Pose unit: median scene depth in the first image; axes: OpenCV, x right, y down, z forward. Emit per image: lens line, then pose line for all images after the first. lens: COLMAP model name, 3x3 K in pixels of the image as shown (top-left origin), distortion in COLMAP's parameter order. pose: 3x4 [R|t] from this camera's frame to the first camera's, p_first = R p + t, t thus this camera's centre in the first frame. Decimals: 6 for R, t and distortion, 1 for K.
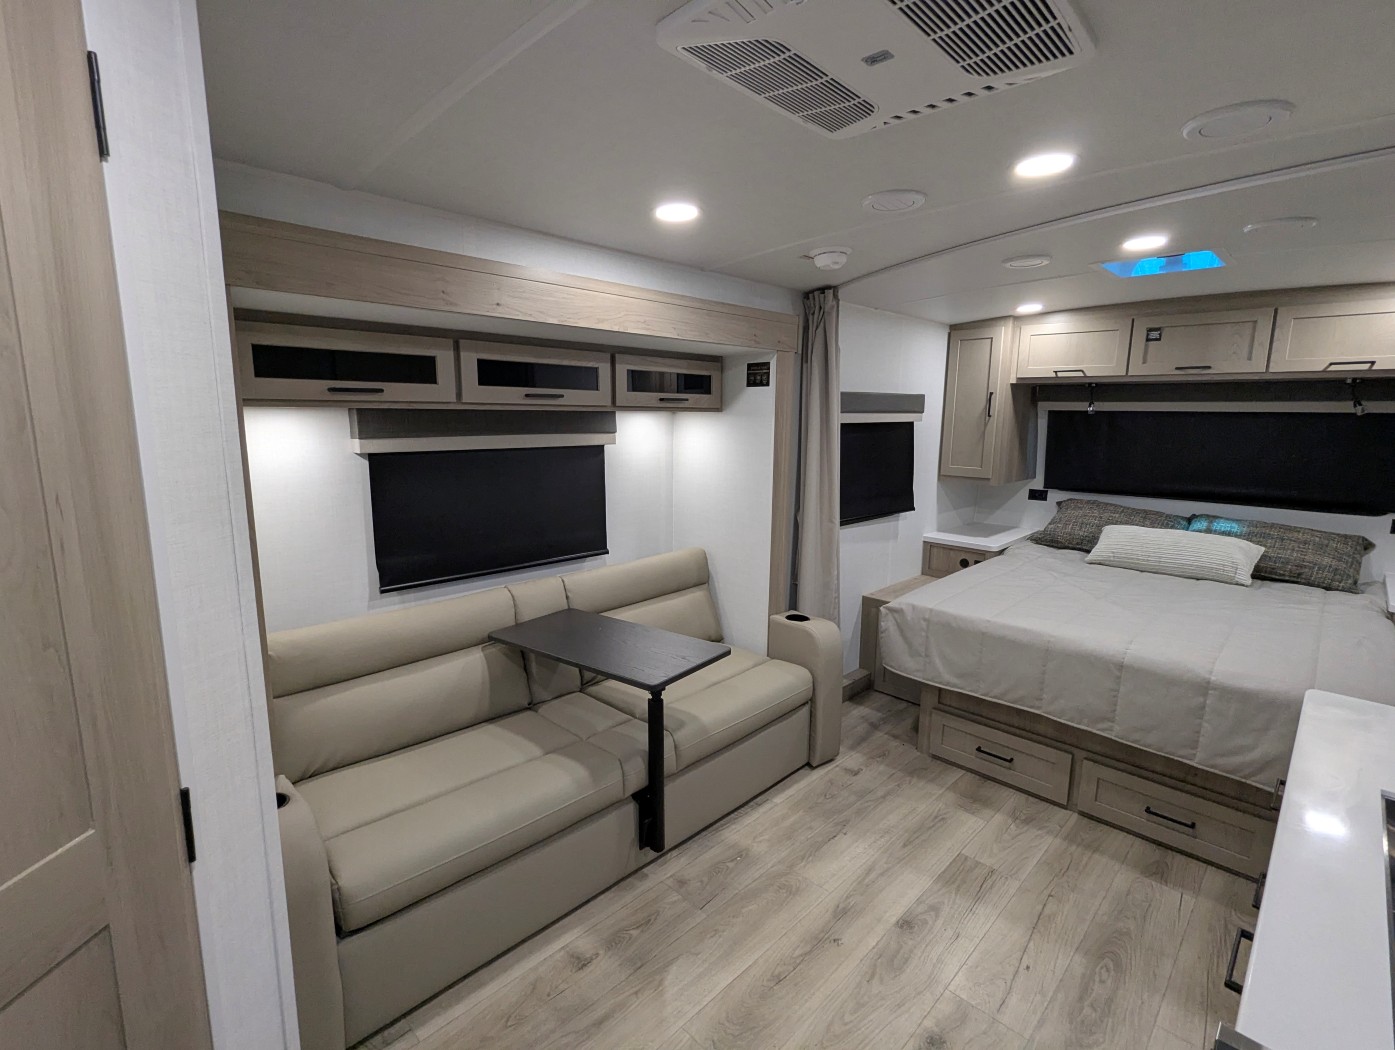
lens RADIAL K [[663.8, 0, 695.4], [0, 663.8, 524.0], [0, 0, 1]] dist [-0.002760, 0.002220]
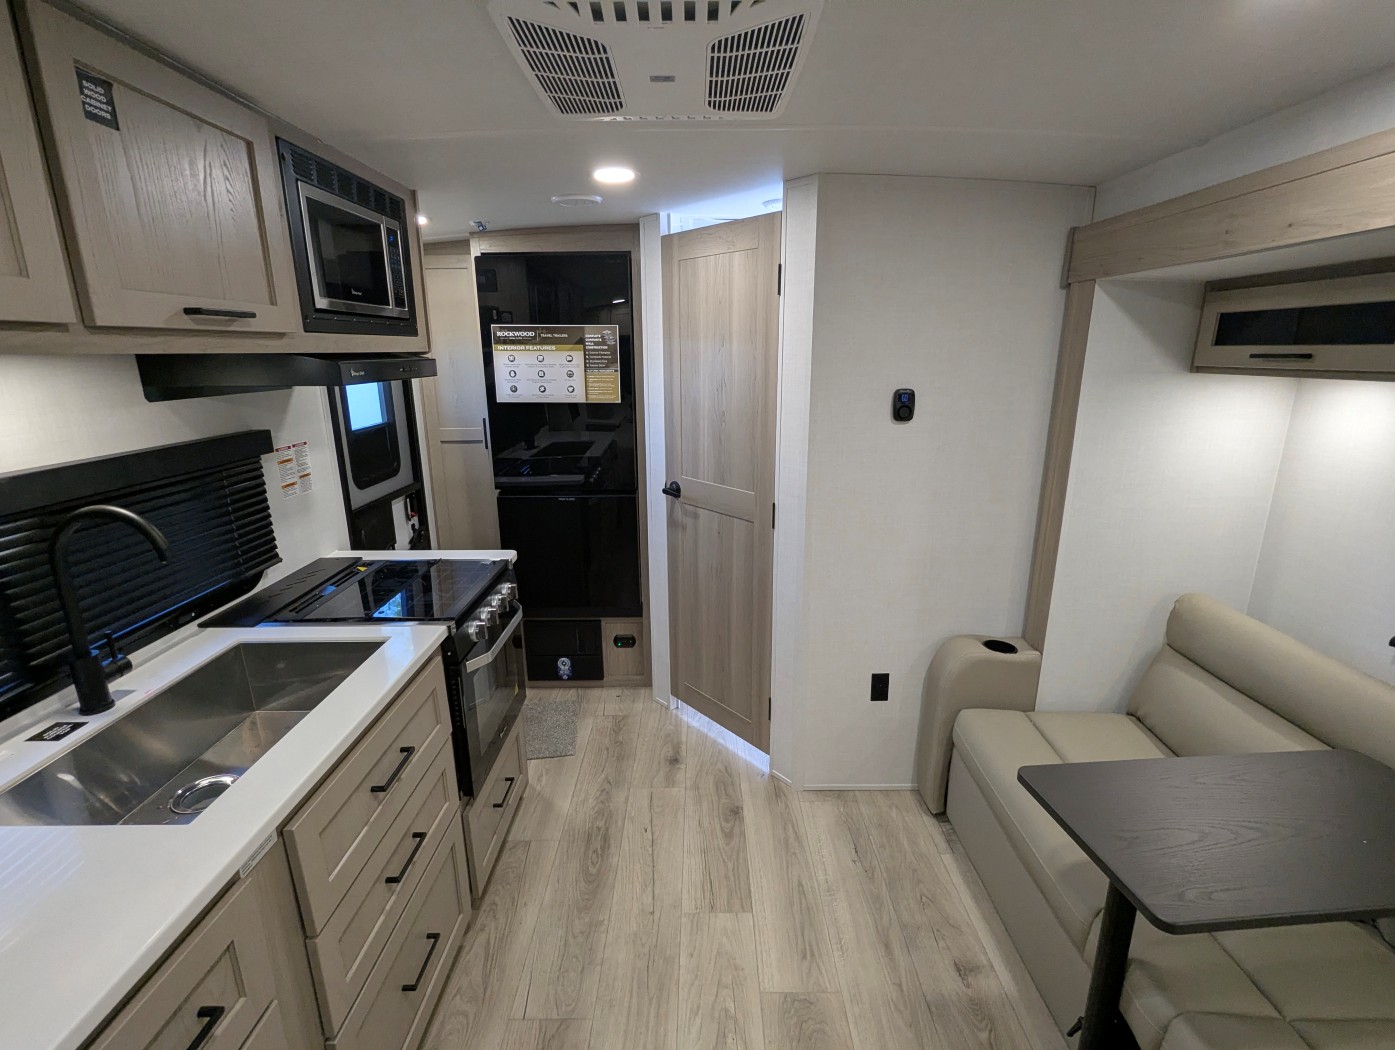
lens RADIAL K [[663.8, 0, 696.3], [0, 663.8, 526.9], [0, 0, 1]] dist [-0.002760, 0.002220]
pose [[-0.715049, 0.175108, -0.676789, 0.487372], [-0.115021, 0.925457, 0.360970, -0.173319], [0.689547, 0.335956, -0.641606, 0.867773]]
